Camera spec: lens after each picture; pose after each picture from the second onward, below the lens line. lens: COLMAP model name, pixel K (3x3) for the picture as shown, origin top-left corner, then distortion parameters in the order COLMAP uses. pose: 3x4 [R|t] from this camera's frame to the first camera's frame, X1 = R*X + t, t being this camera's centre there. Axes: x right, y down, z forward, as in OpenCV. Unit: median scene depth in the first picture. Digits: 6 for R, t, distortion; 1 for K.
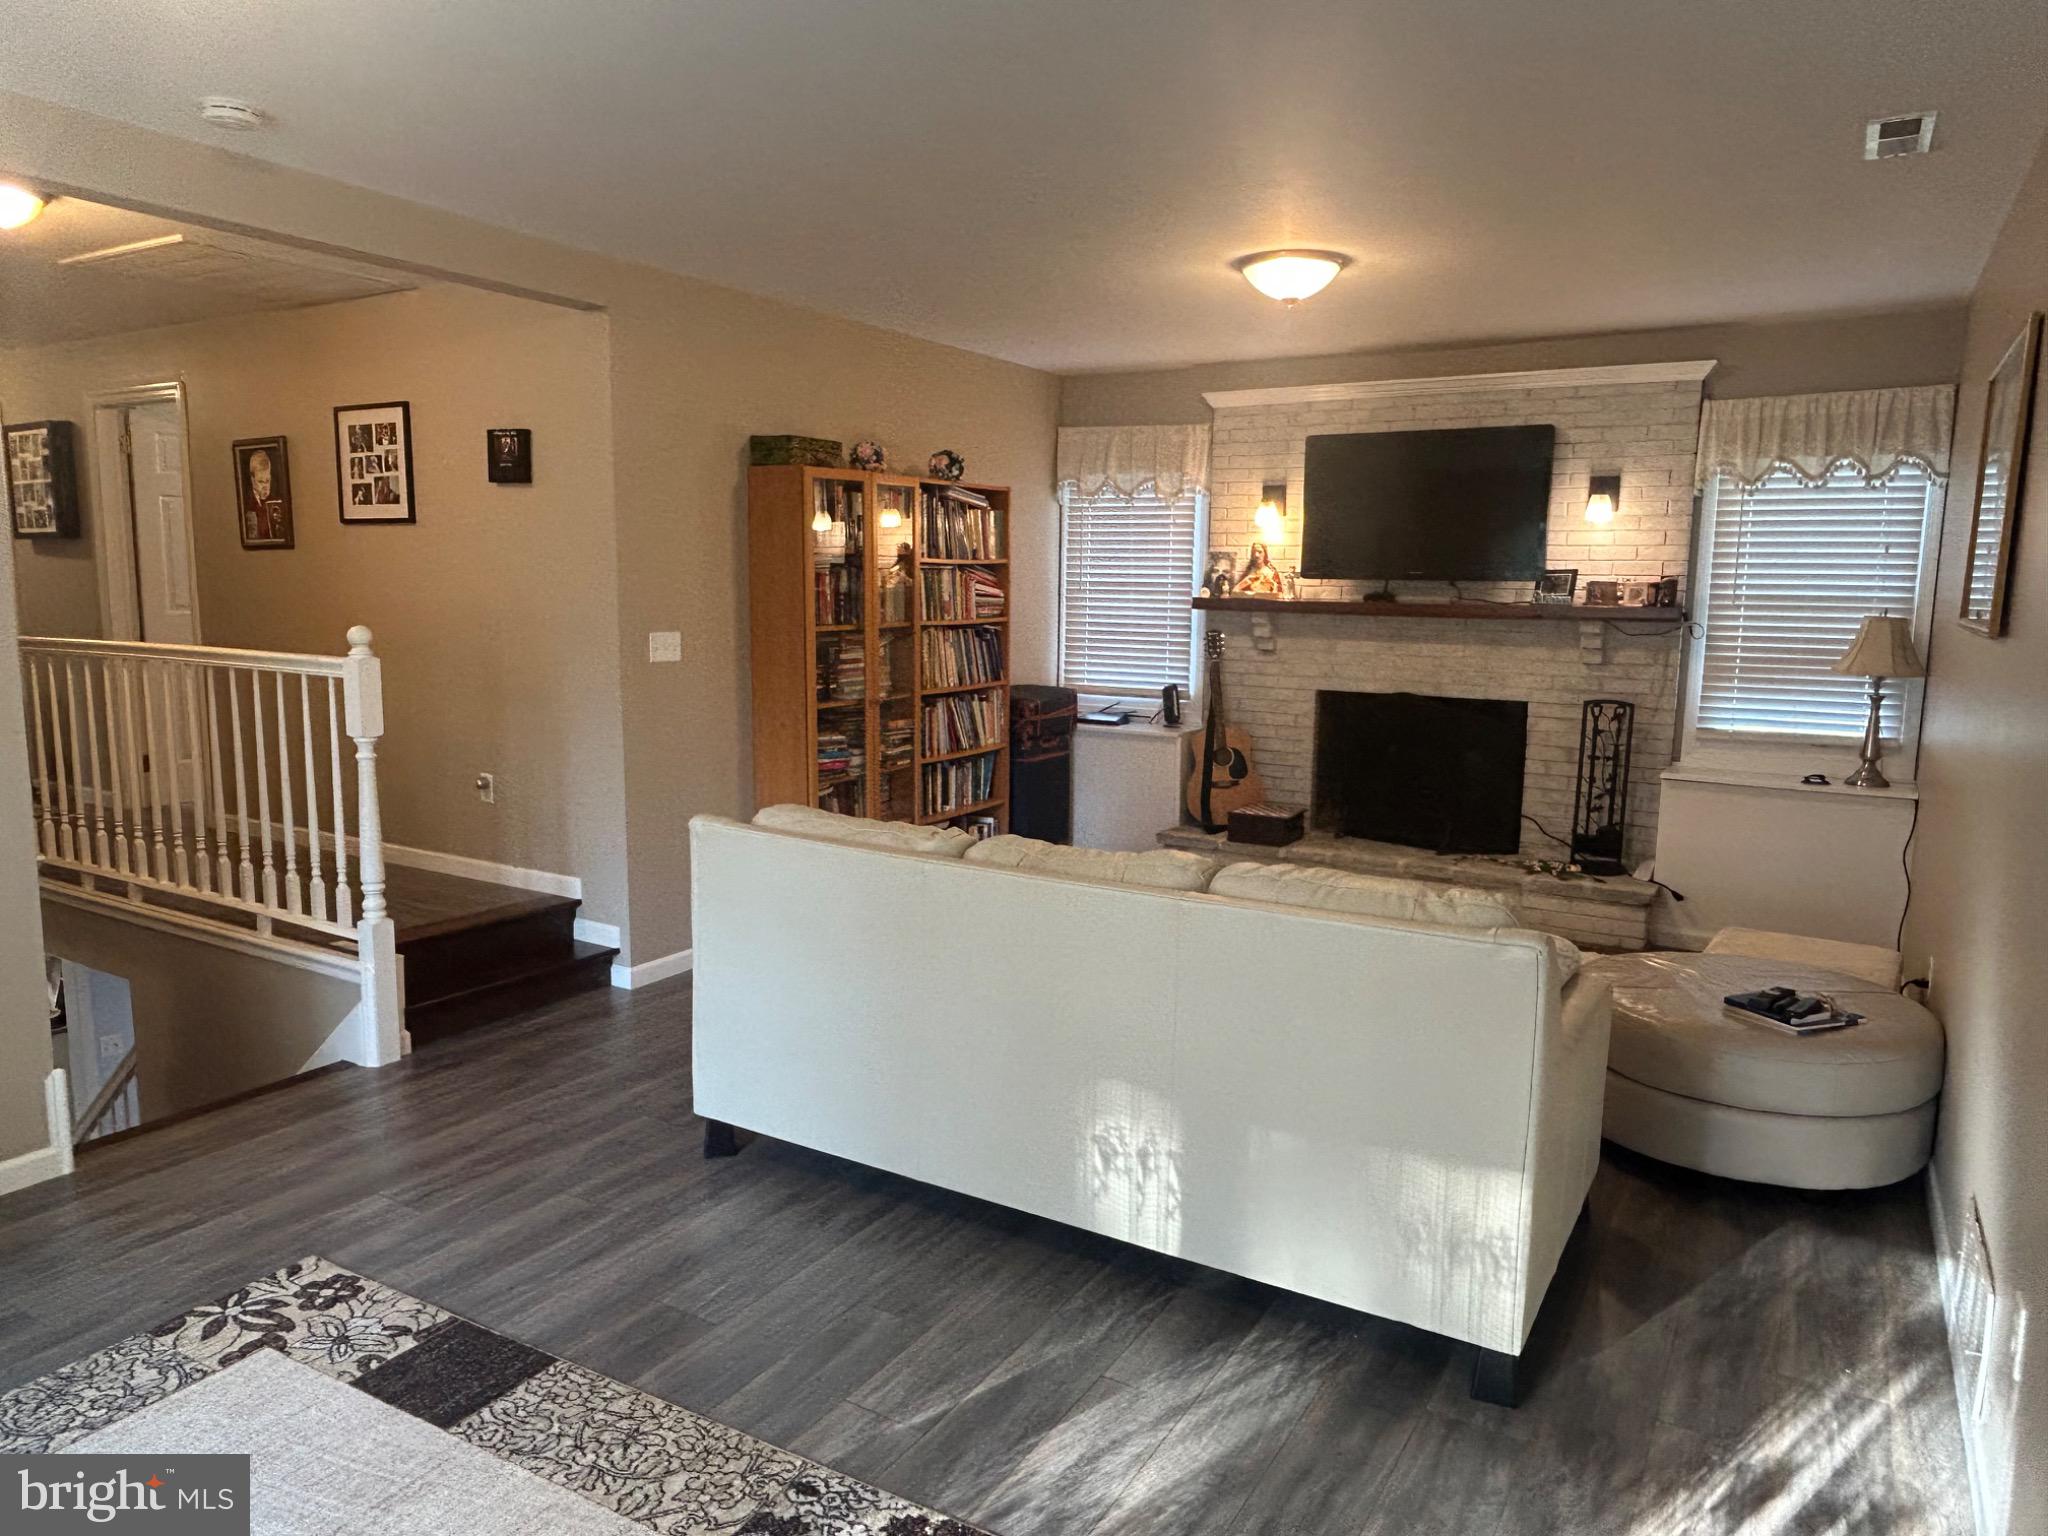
lens RADIAL K [[1333.2, 0, 1024.0], [0, 1333.2, 768.0], [0, 0, 1]] dist [-0.004684, -0.002046]
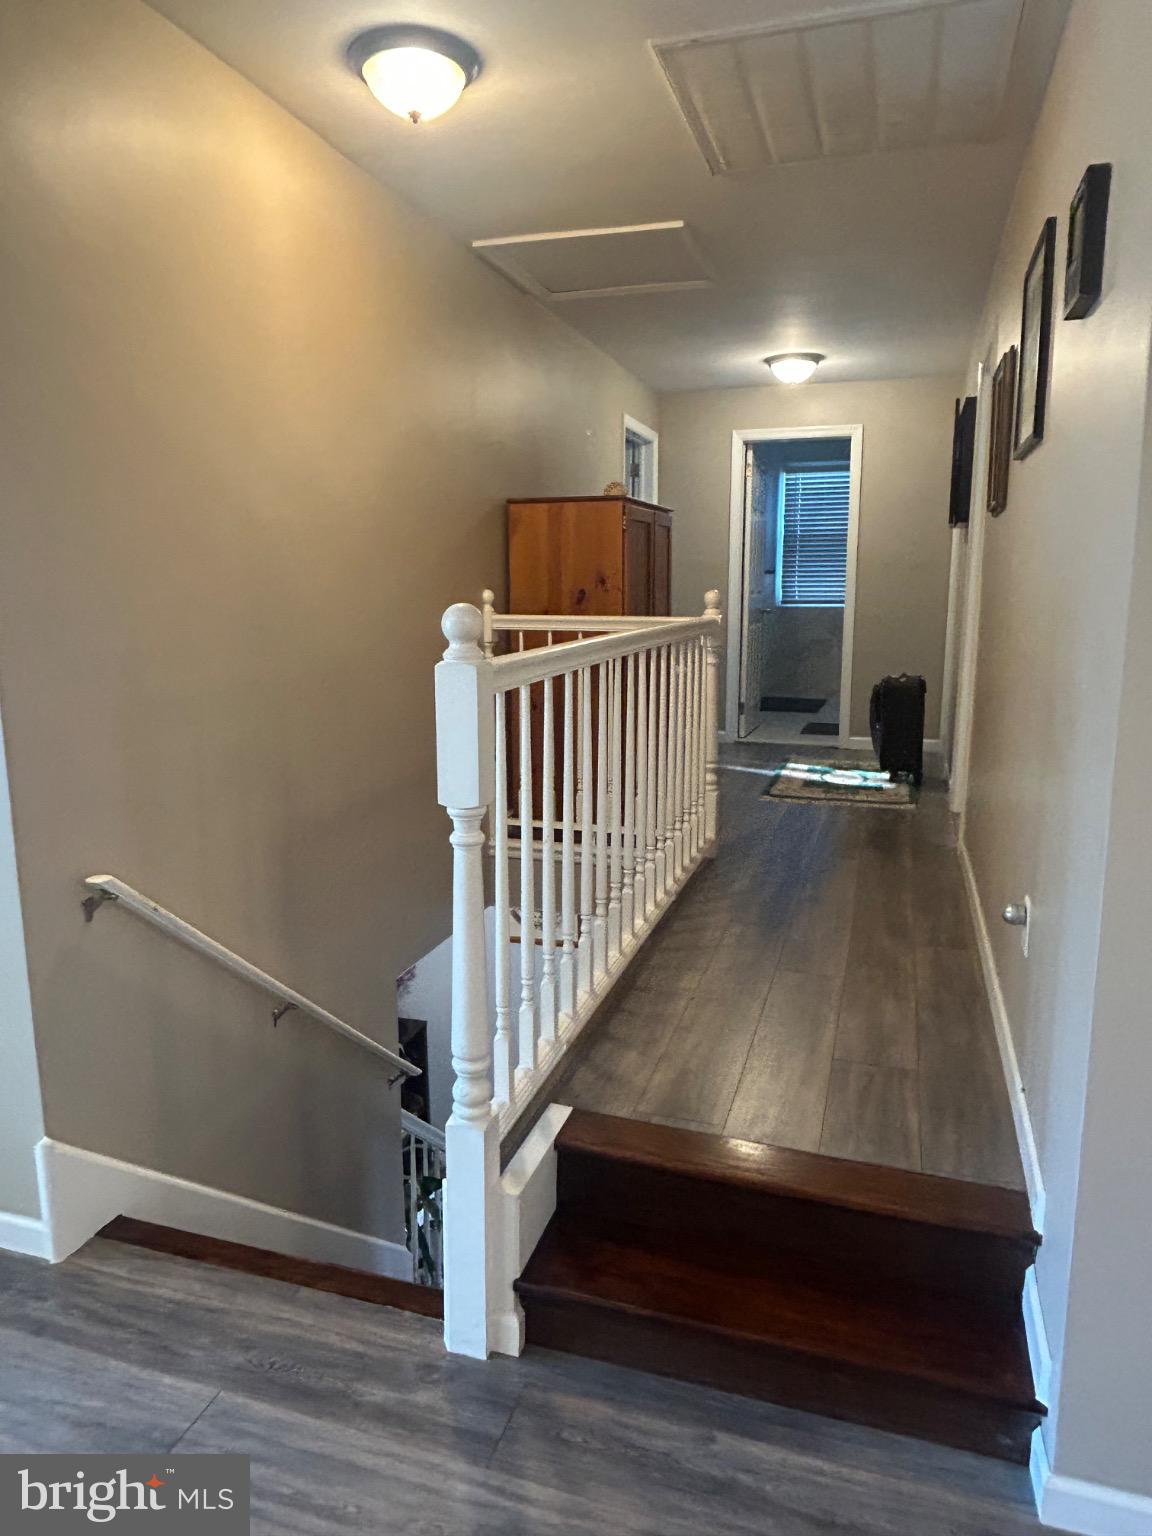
lens RADIAL K [[999.9, 0, 576.0], [0, 999.9, 768.0], [0, 0, 1]] dist [-0.004684, -0.002046]
pose [[0.224158, 0.169960, -0.959618, -0.086164], [-0.134998, 0.980597, 0.142142, -0.106622], [0.965157, 0.097684, 0.242753, 0.945103]]
